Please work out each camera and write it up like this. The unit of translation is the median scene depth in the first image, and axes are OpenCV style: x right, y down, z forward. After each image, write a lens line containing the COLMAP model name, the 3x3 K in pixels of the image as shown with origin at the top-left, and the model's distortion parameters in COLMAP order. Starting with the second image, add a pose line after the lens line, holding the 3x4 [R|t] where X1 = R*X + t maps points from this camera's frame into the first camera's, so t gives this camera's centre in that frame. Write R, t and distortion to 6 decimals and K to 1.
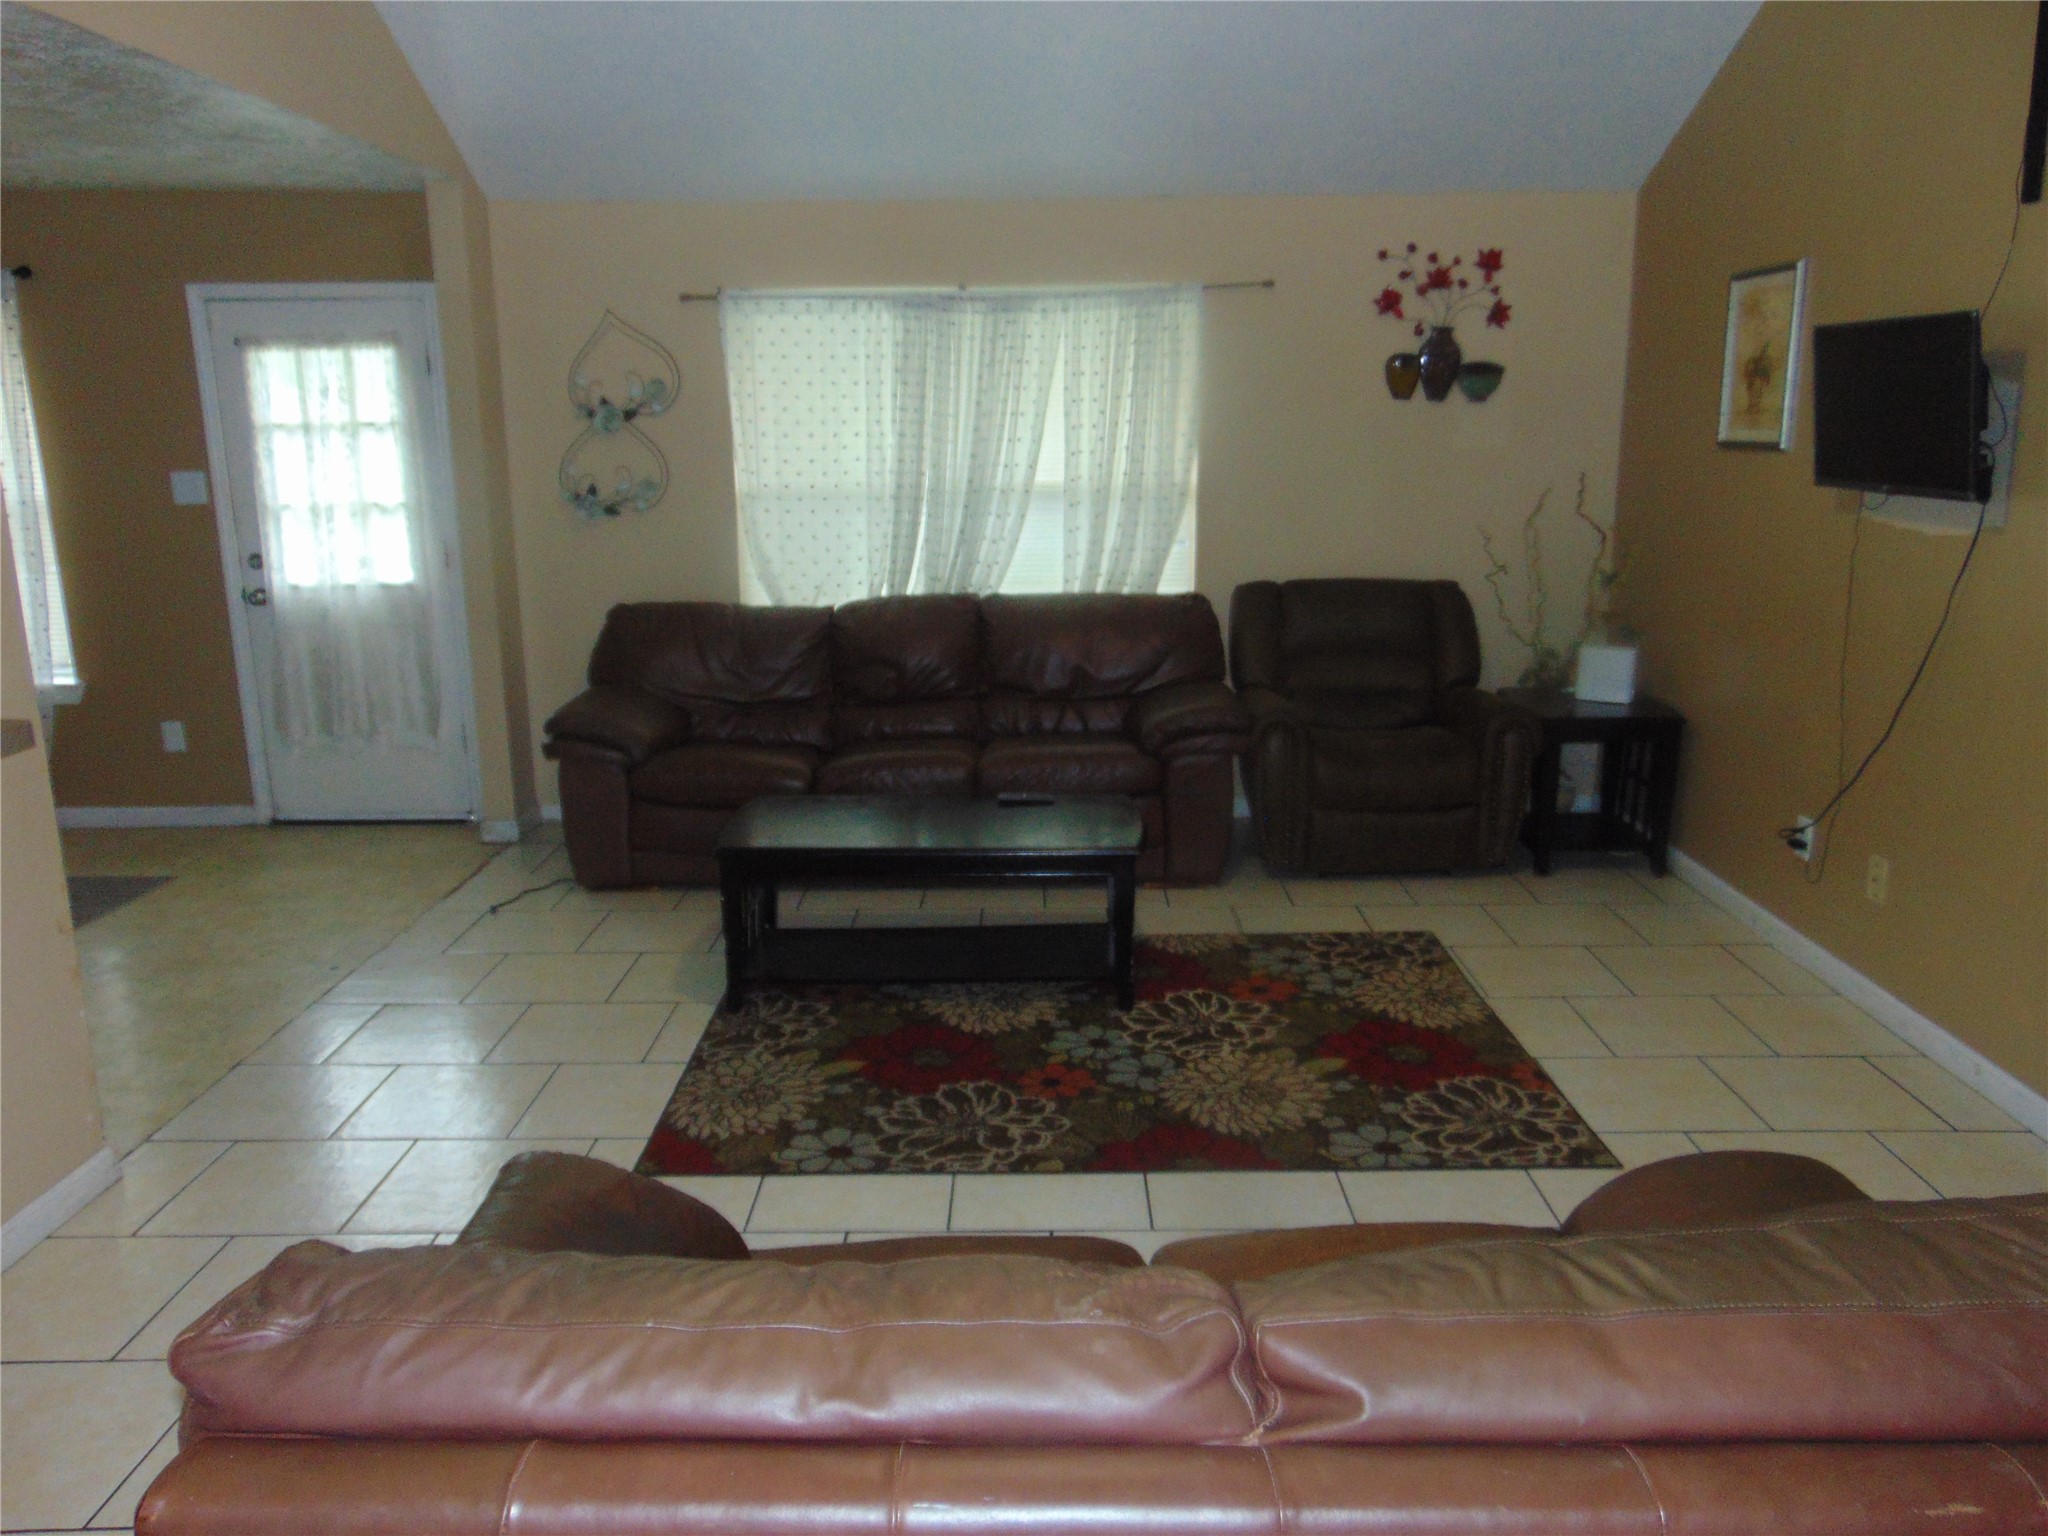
lens RADIAL K [[1535.4, 0, 1024.0], [0, 1535.4, 768.0], [0, 0, 1]] dist [-0.041387, 0.071929]
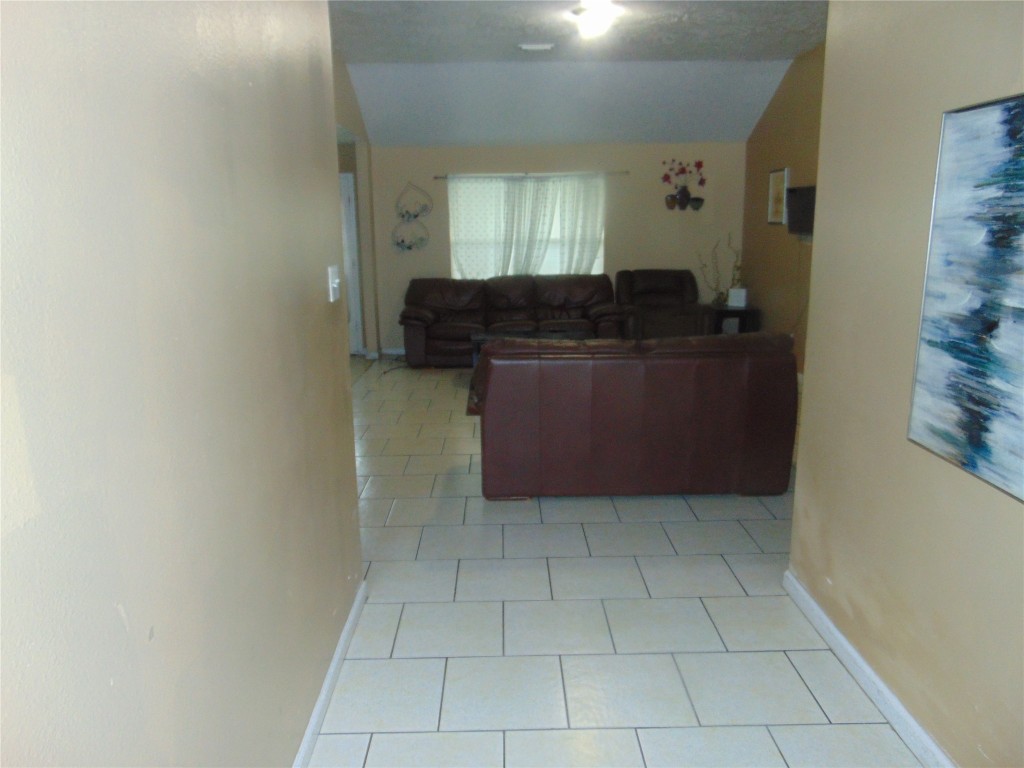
lens RADIAL K [[767.7, 0, 512.0], [0, 767.7, 384.0], [0, 0, 1]] dist [-0.041387, 0.071929]
pose [[0.999853, -0.009304, 0.014429, -0.094302], [0.009517, 0.999845, -0.014785, 0.124645], [-0.014290, 0.014920, 0.999787, -0.510597]]
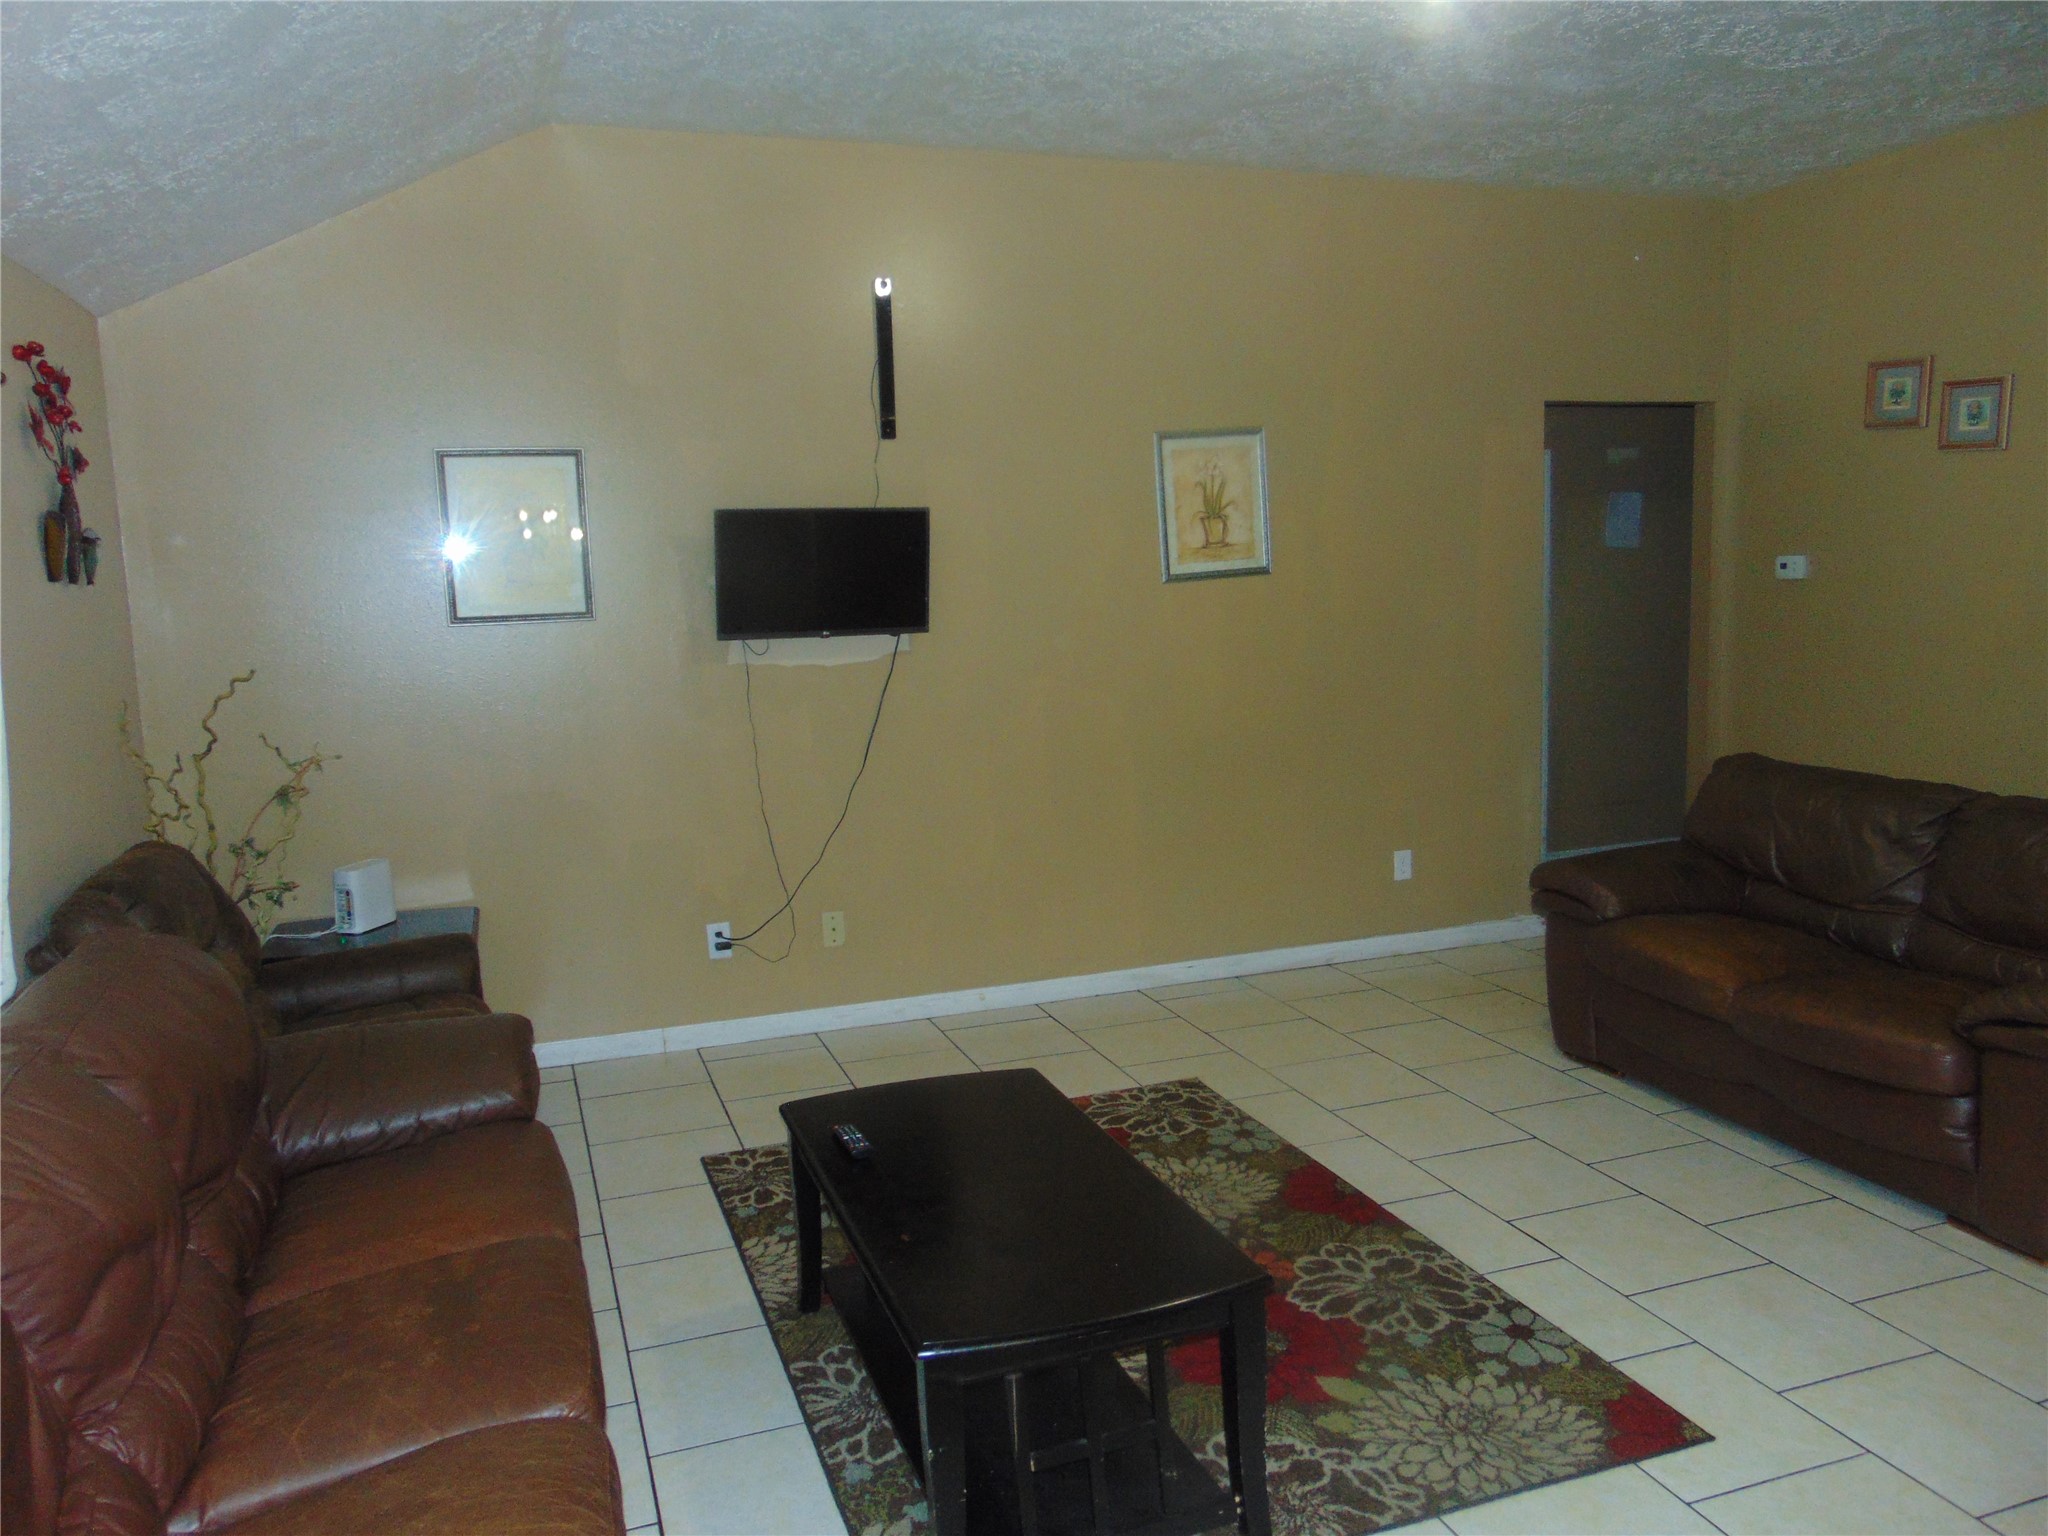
lens RADIAL K [[1535.4, 0, 1024.0], [0, 1535.4, 768.0], [0, 0, 1]] dist [-0.041387, 0.071929]
pose [[-0.342845, -0.106213, 0.933368, -0.517401], [0.246110, 0.948727, 0.198362, -0.203494], [-0.906580, 0.297719, -0.299126, 0.884799]]
